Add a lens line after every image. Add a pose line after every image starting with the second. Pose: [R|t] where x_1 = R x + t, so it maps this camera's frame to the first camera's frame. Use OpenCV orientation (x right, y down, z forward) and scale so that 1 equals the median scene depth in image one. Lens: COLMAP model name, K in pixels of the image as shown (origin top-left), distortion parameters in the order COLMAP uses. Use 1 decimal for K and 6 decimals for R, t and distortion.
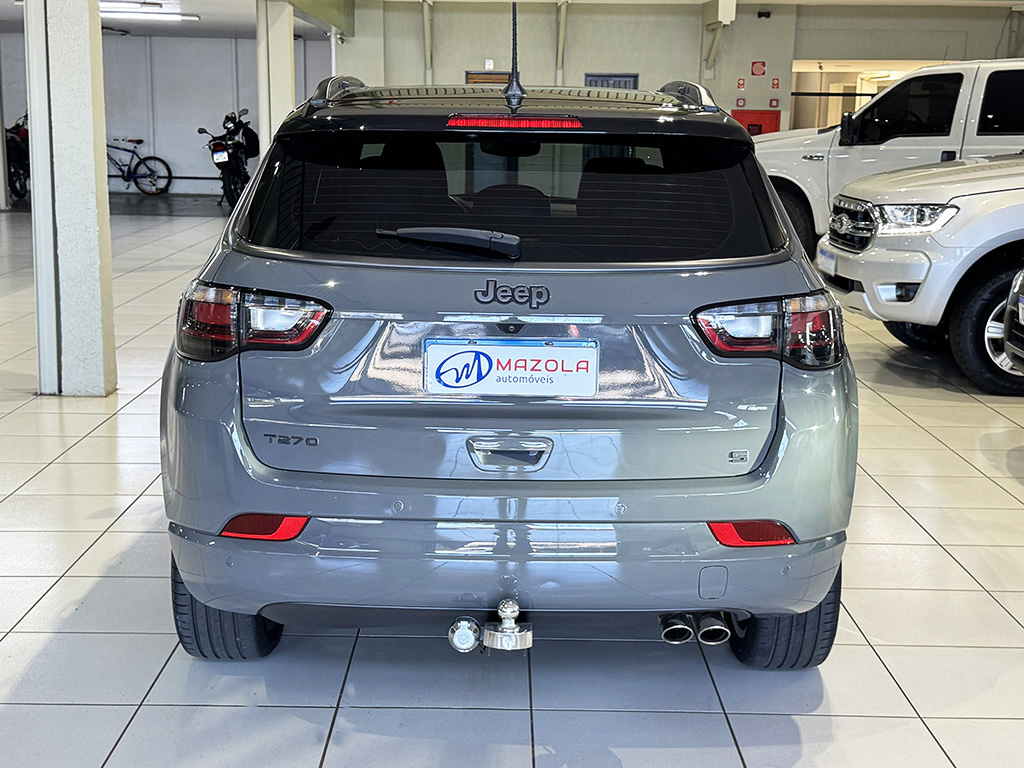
lens RADIAL K [[1424.7, 0, 514.6], [0, 1424.7, 384.3], [0, 0, 1]] dist [0.108750, 0.000000]
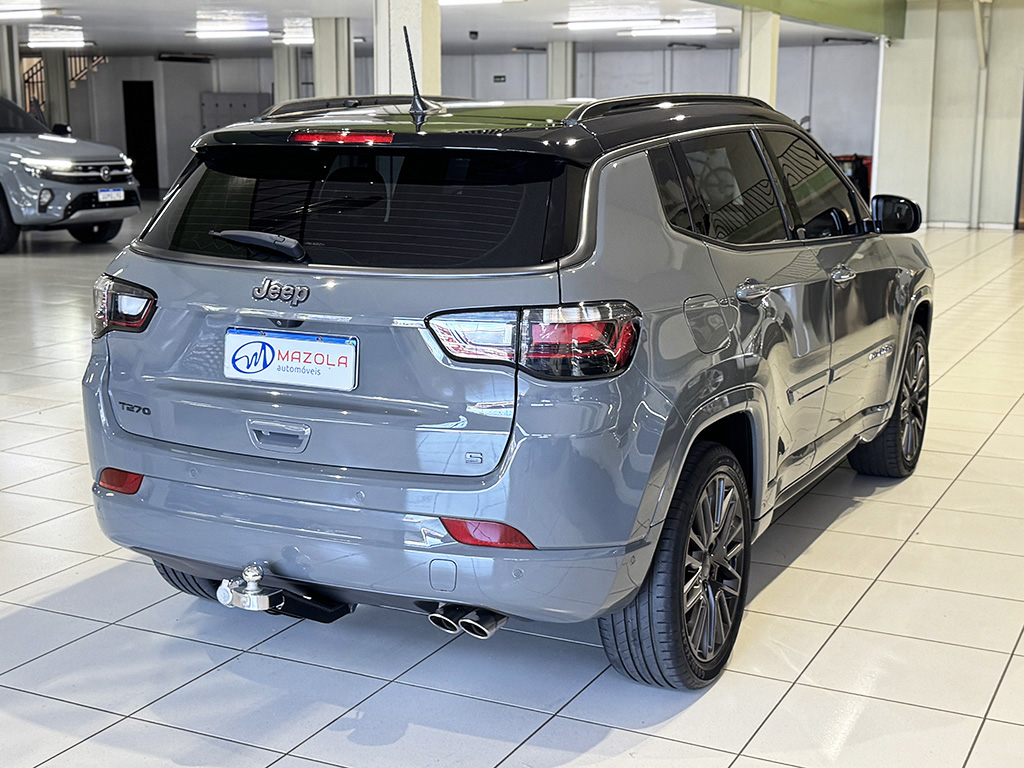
lens RADIAL K [[1424.7, 0, 510.2], [0, 1424.7, 388.5], [0, 0, 1]] dist [0.108750, 0.000000]
pose [[0.890598, 0.072602, -0.448960, 0.650728], [-0.073336, 0.997182, 0.015779, -0.018627], [0.448840, 0.018872, 0.893413, 0.085647]]
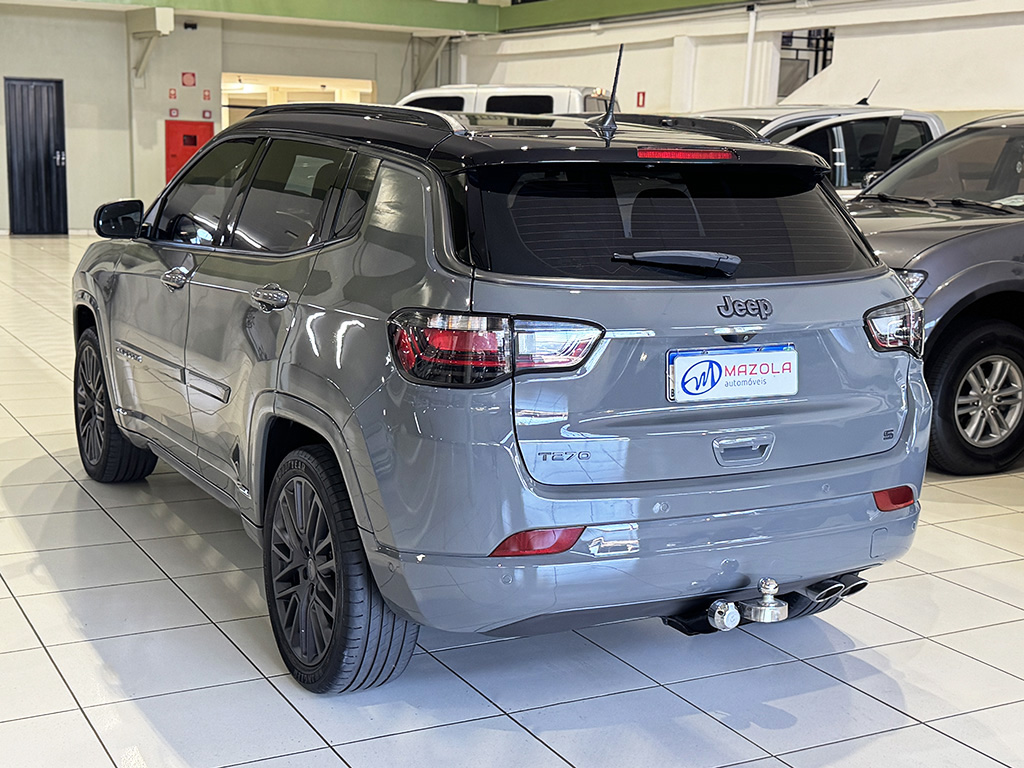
lens RADIAL K [[1424.7, 0, 513.6], [0, 1424.7, 378.6], [0, 0, 1]] dist [0.108750, 0.000000]
pose [[0.886165, -0.071229, 0.457863, -0.672550], [0.075247, 0.997120, 0.009484, -0.031168], [-0.457220, 0.026048, 0.888972, 0.079589]]
